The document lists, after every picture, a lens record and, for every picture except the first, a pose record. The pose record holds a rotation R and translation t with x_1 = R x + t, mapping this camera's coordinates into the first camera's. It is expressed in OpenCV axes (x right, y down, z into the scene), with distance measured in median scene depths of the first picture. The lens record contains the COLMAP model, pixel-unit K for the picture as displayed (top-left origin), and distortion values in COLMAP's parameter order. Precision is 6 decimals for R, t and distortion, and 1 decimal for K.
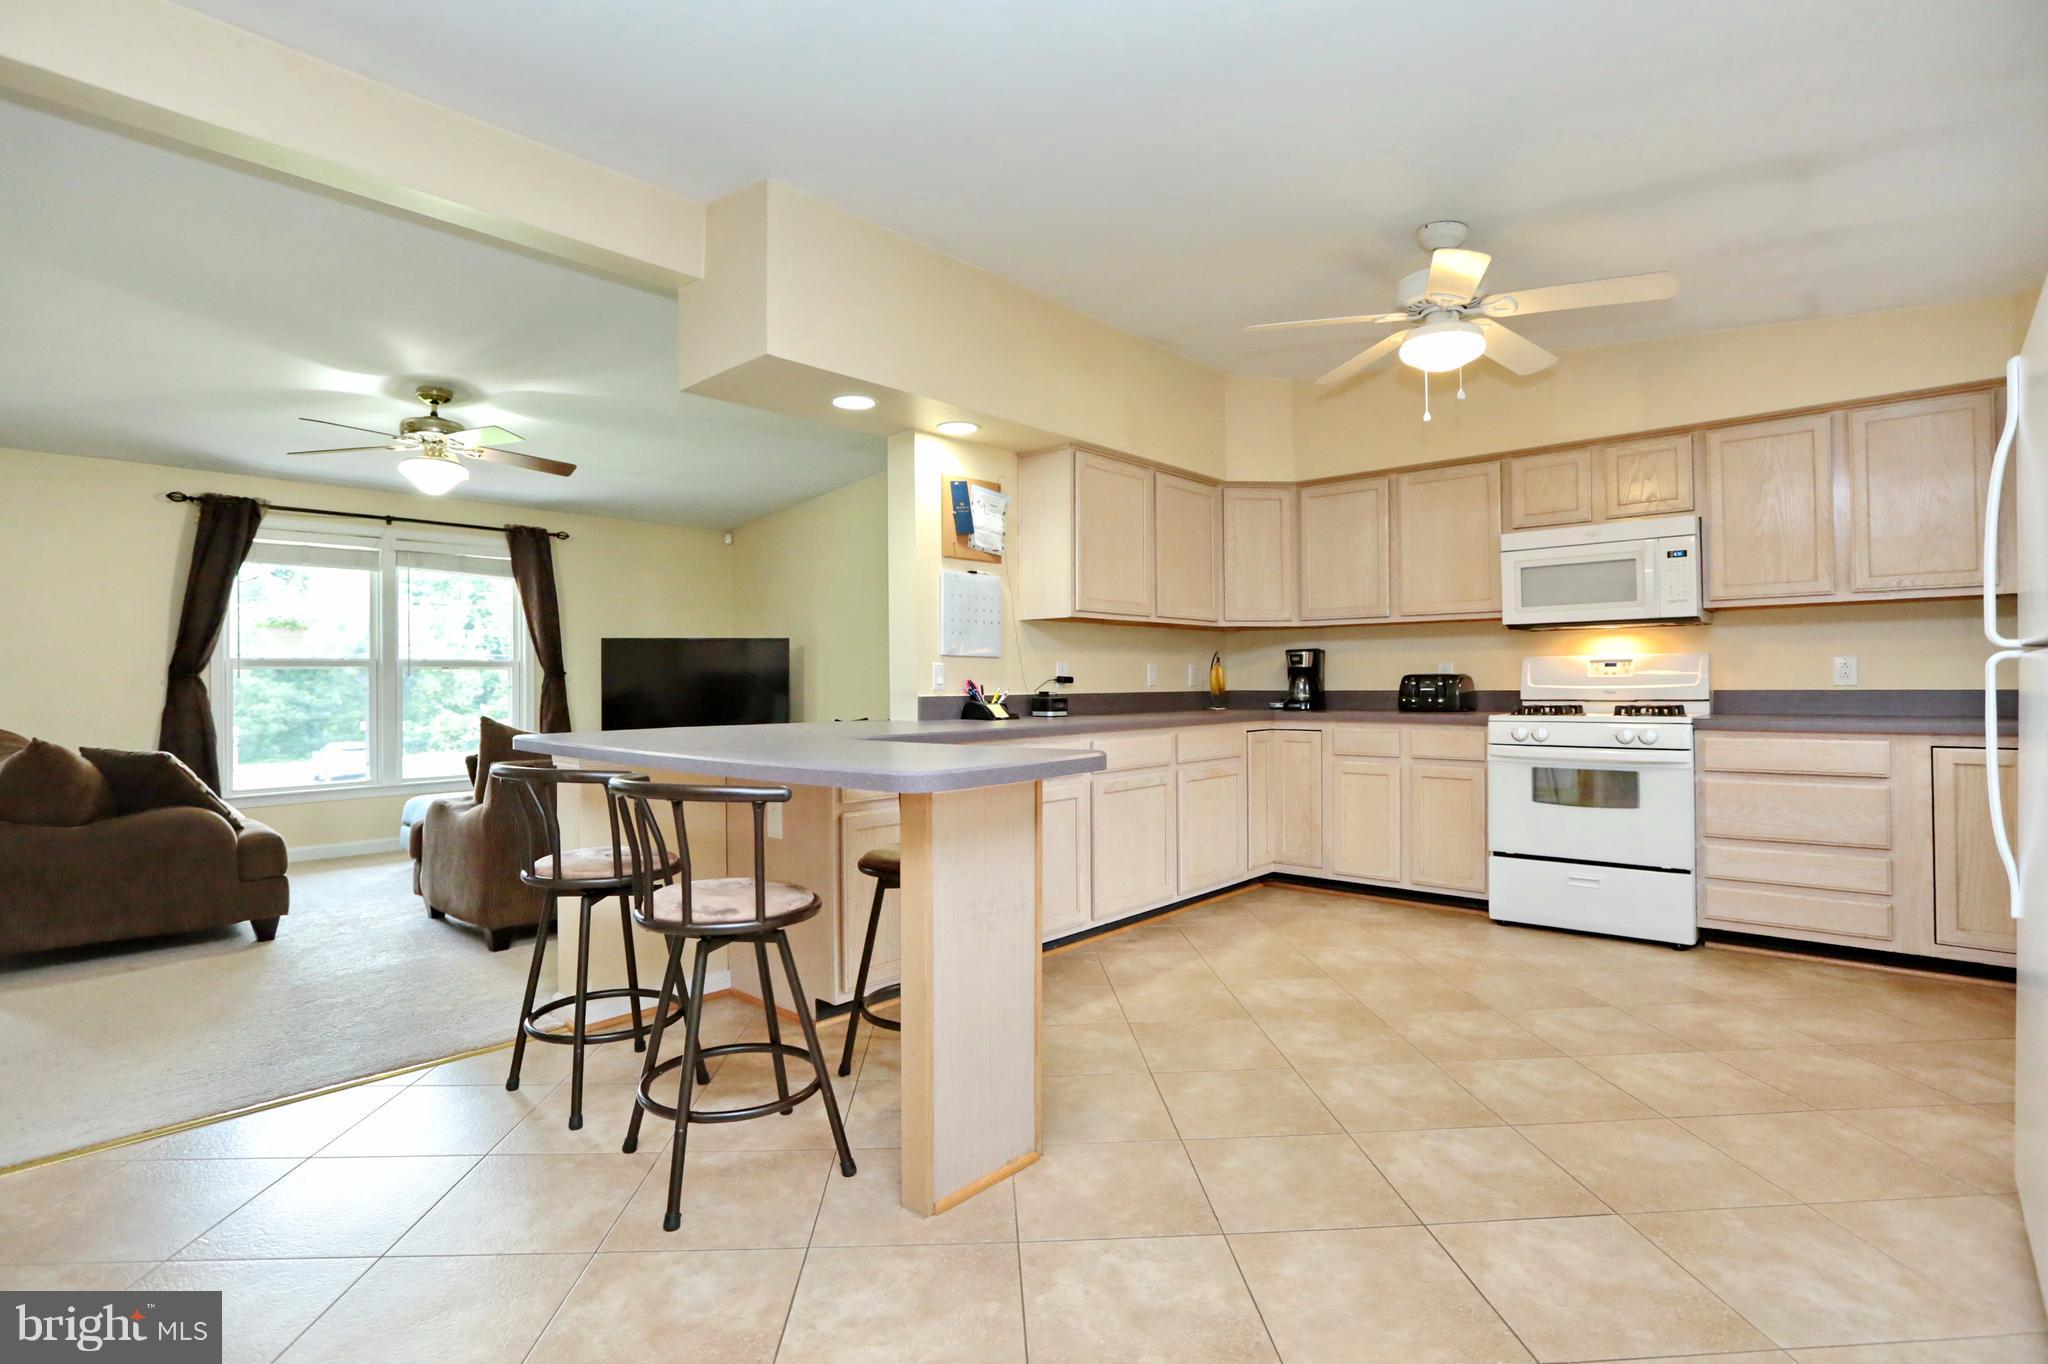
lens RADIAL K [[988.3, 0, 1031.8], [0, 988.3, 667.2], [0, 0, 1]] dist [-0.028390, 0.004499]
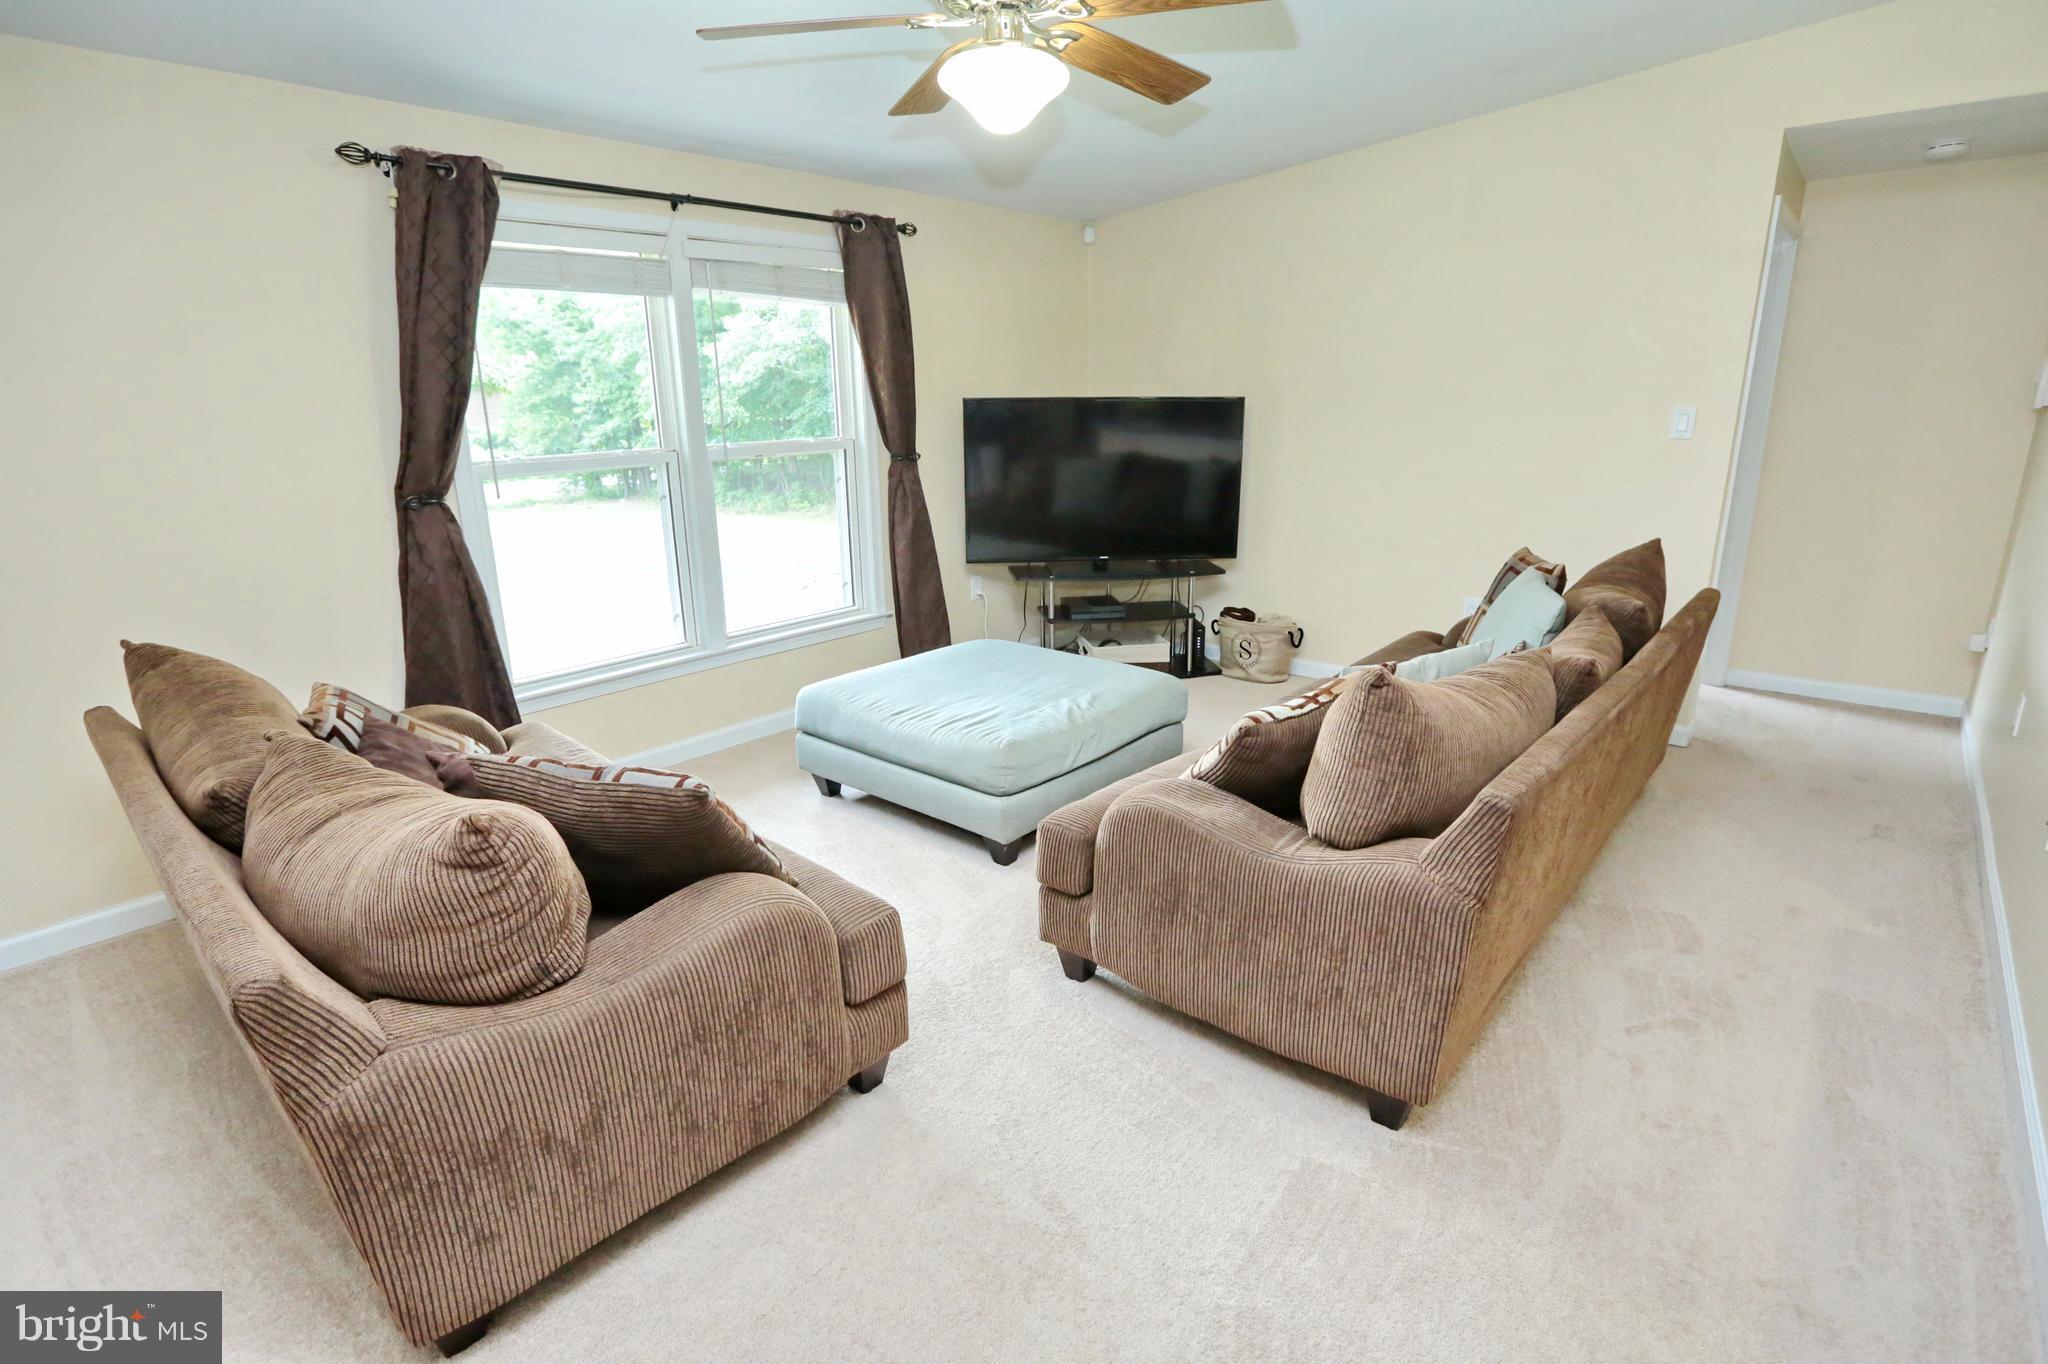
lens RADIAL K [[988.3, 0, 1009.5], [0, 988.3, 669.9], [0, 0, 1]] dist [-0.028390, 0.004499]
pose [[0.999910, -0.008164, 0.010645, -0.663512], [0.004747, 0.957499, 0.288398, -0.073984], [-0.012547, -0.288321, 0.957452, 0.518267]]
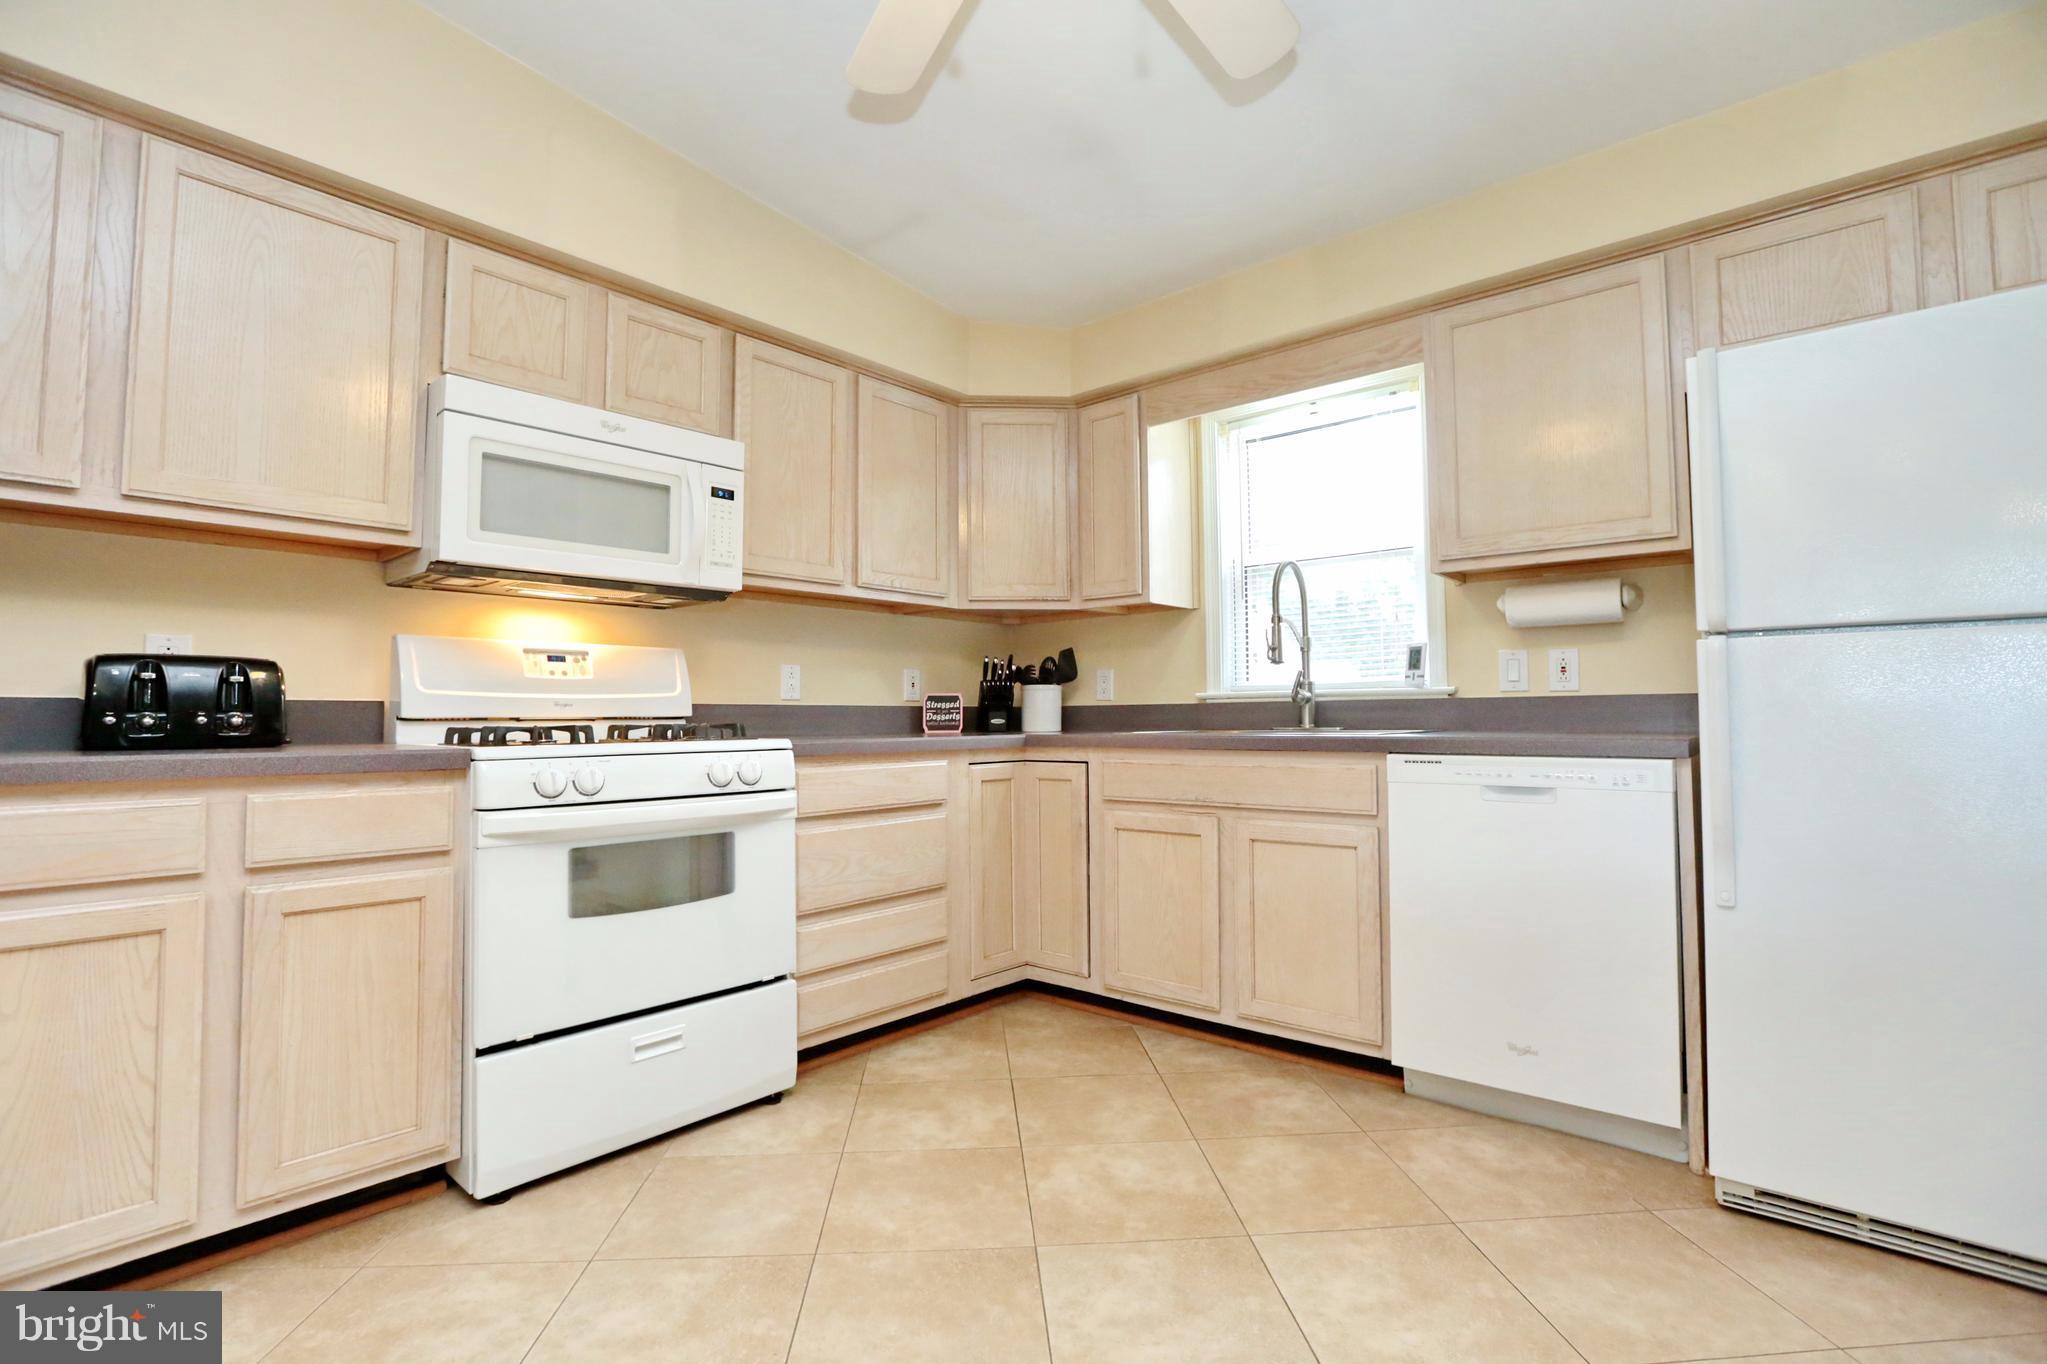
lens RADIAL K [[939.6, 0, 1025.9], [0, 939.6, 673.3], [0, 0, 1]] dist [-0.033334, 0.006990]
pose [[-0.009214, 0.053032, 0.998550, 0.029915], [-0.011353, 0.998523, -0.053135, 0.033268], [-0.999893, -0.011826, -0.008598, 0.731347]]
